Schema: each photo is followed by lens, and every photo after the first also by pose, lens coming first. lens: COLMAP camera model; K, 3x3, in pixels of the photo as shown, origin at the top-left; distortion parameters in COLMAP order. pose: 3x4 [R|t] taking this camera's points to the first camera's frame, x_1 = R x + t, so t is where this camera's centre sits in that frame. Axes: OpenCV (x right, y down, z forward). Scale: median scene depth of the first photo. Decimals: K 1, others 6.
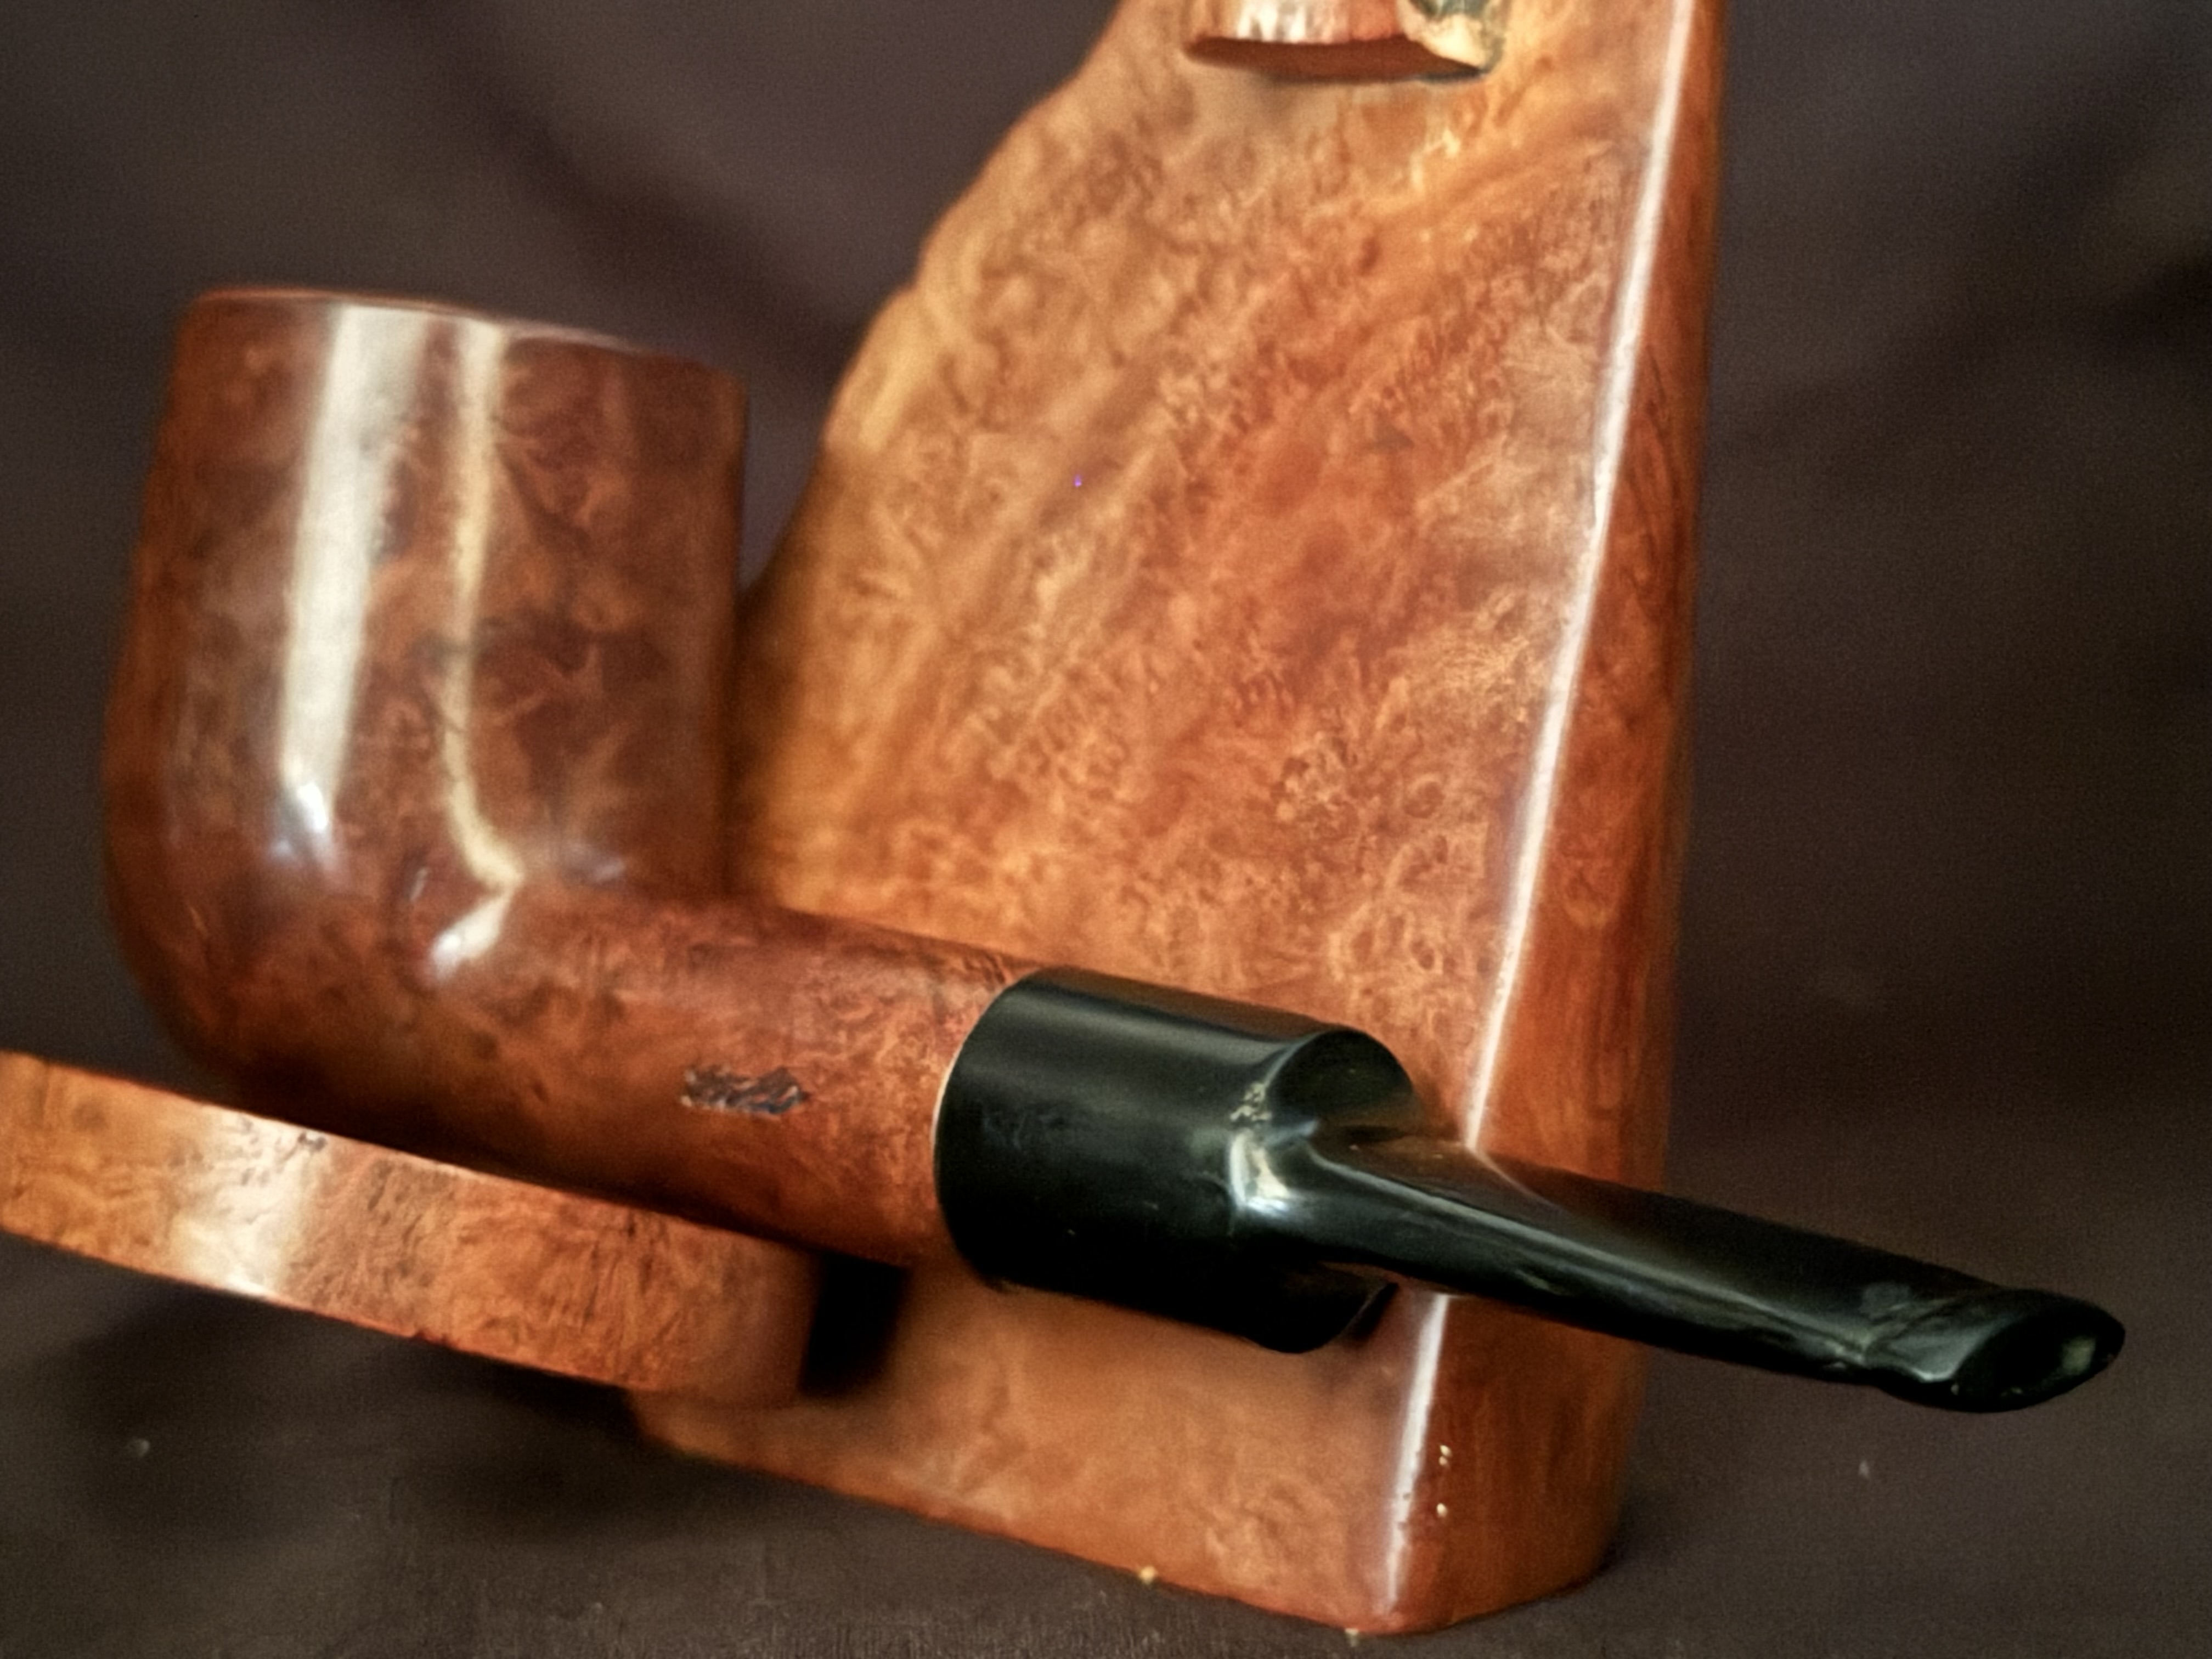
lens RADIAL K [[3936.8, 0, 1120.1], [0, 3936.8, 807.2], [0, 0, 1]] dist [0.095507, 0.000000]
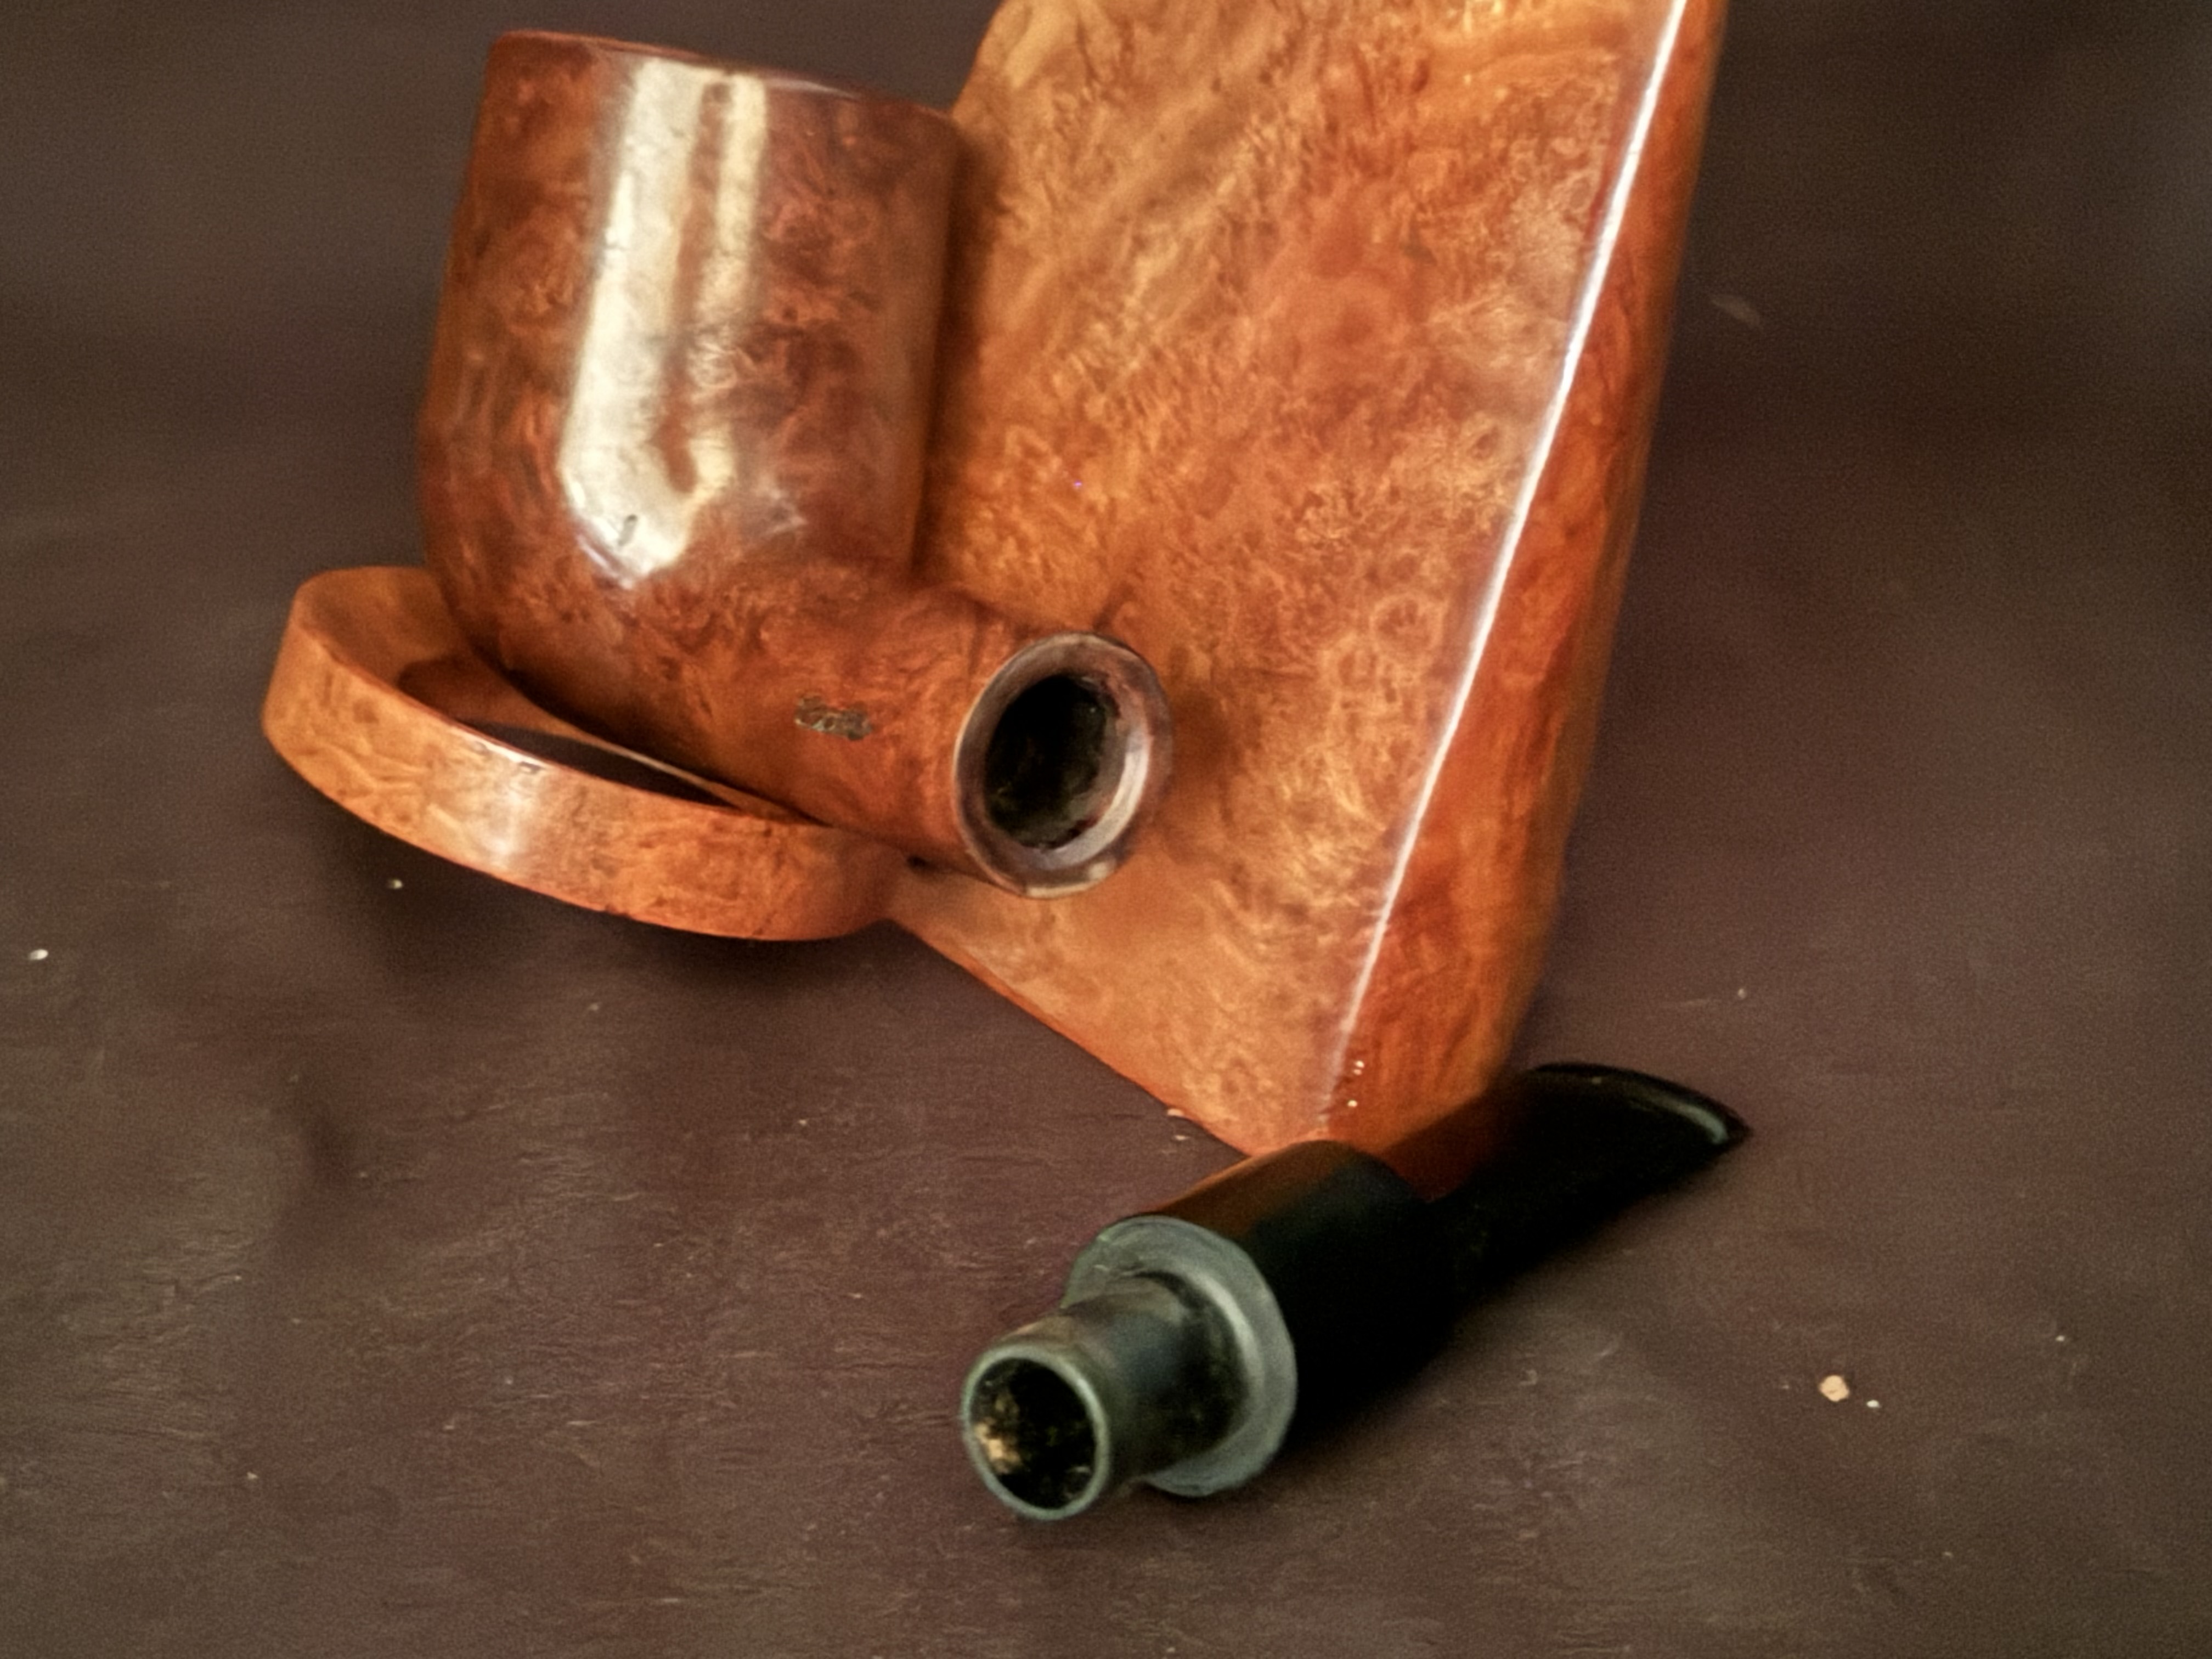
lens RADIAL K [[3936.8, 0, 1111.7], [0, 3936.8, 825.8], [0, 0, 1]] dist [0.095507, 0.000000]
pose [[0.994085, 0.099500, -0.043531, 0.045784], [-0.077155, 0.929087, 0.361724, -0.365560], [0.076436, -0.356226, 0.931268, -0.209257]]
